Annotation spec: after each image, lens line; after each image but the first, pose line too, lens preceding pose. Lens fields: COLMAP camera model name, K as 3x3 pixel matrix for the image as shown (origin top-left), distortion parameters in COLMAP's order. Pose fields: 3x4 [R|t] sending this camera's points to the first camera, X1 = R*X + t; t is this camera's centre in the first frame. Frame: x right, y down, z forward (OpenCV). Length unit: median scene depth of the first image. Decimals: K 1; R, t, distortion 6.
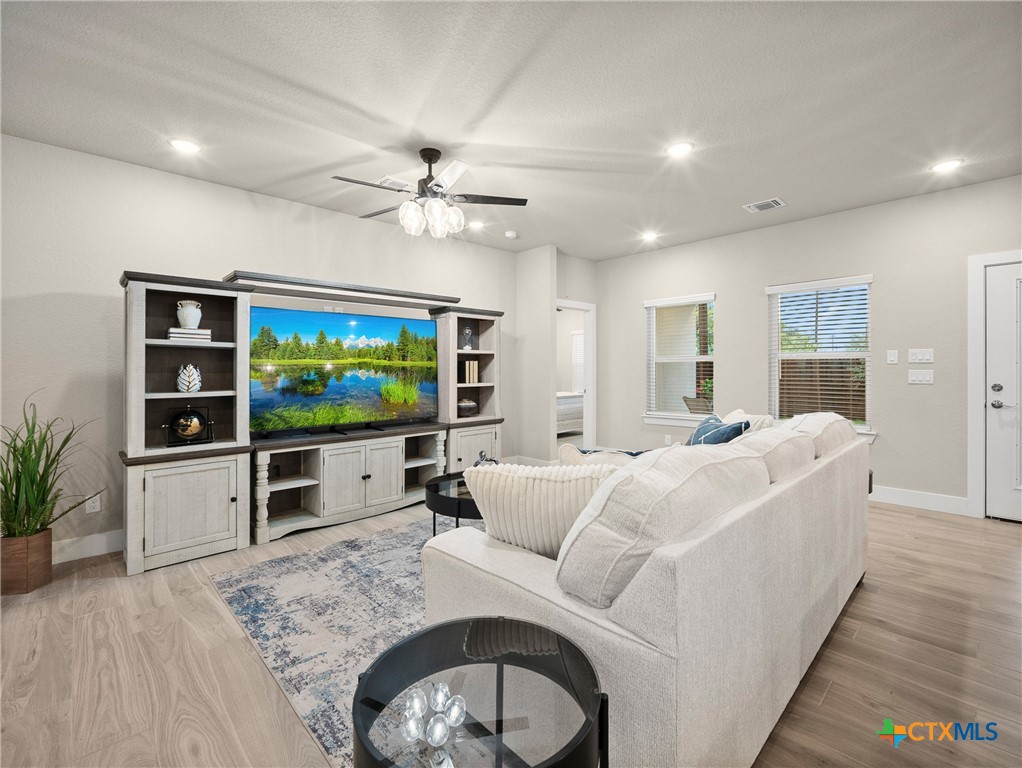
lens RADIAL K [[459.0, 0, 513.5], [0, 459.0, 373.5], [0, 0, 1]] dist [-0.002648, 0.000457]
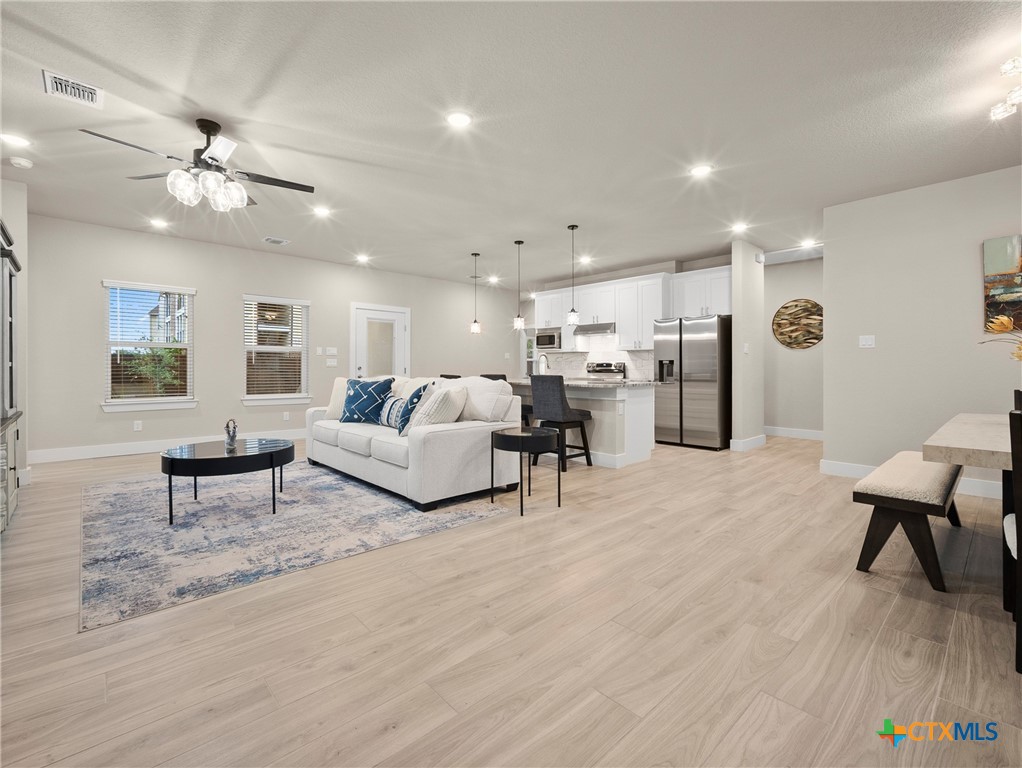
lens RADIAL K [[459.0, 0, 513.5], [0, 459.0, 373.5], [0, 0, 1]] dist [-0.002648, 0.000457]
pose [[0.012511, 0.000075, 0.999922, -1.114037], [0.002354, 0.999997, -0.000105, 0.060897], [-0.999919, 0.002355, 0.012511, 0.308683]]
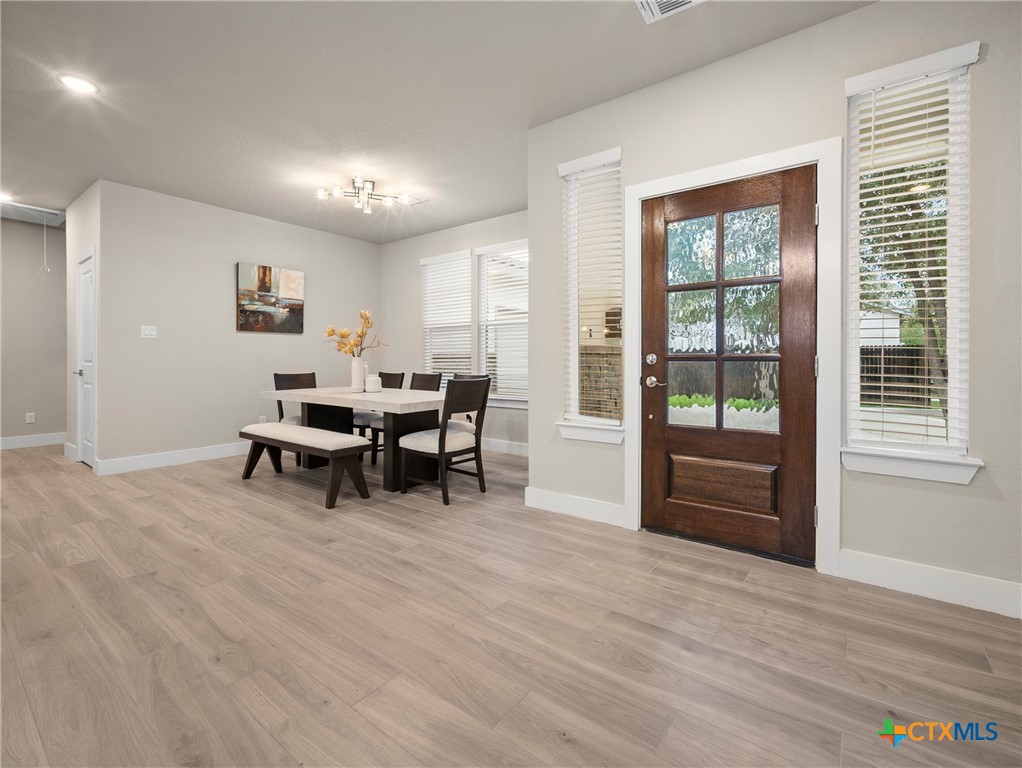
lens RADIAL K [[460.9, 0, 508.7], [0, 460.9, 356.0], [0, 0, 1]] dist [-0.000644, 0.000272]
pose [[-0.987012, 0.005539, -0.160549, -0.589341], [0.006533, 0.999963, -0.005660, 0.057182], [0.160511, -0.006636, -0.987012, 0.810305]]
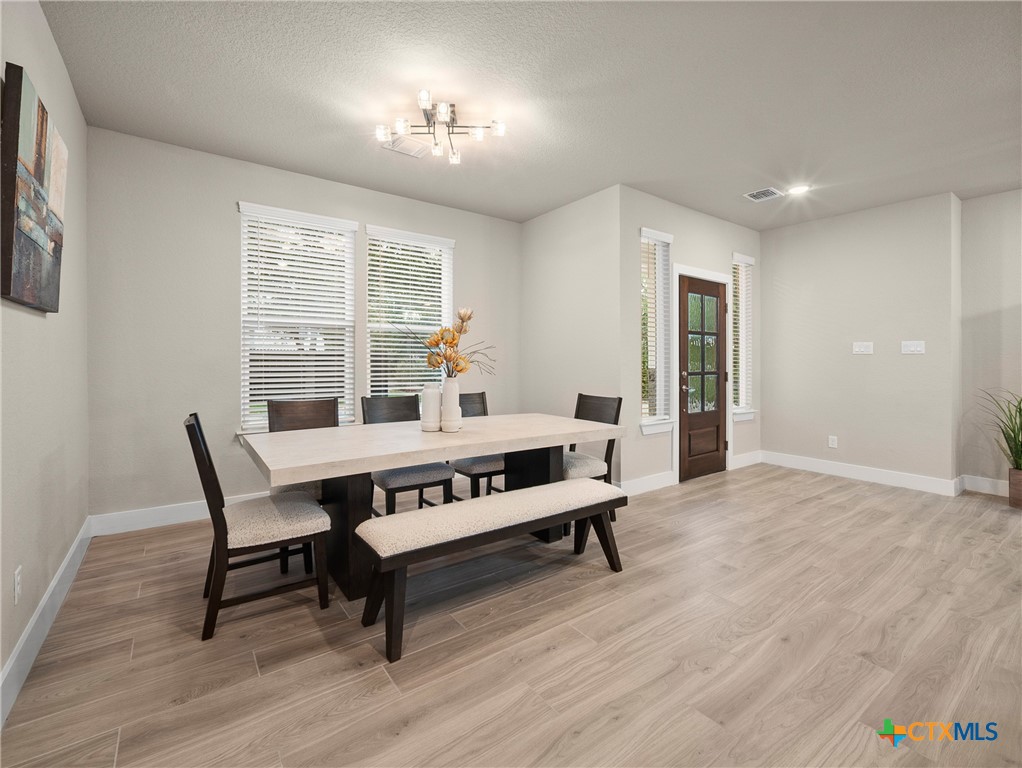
lens RADIAL K [[459.0, 0, 513.5], [0, 459.0, 373.5], [0, 0, 1]] dist [-0.002648, 0.000457]
pose [[-0.126840, 0.033647, -0.991352, 0.435305], [-0.007429, 0.999364, 0.034869, 0.013183], [0.991895, 0.011787, -0.126509, -0.327610]]
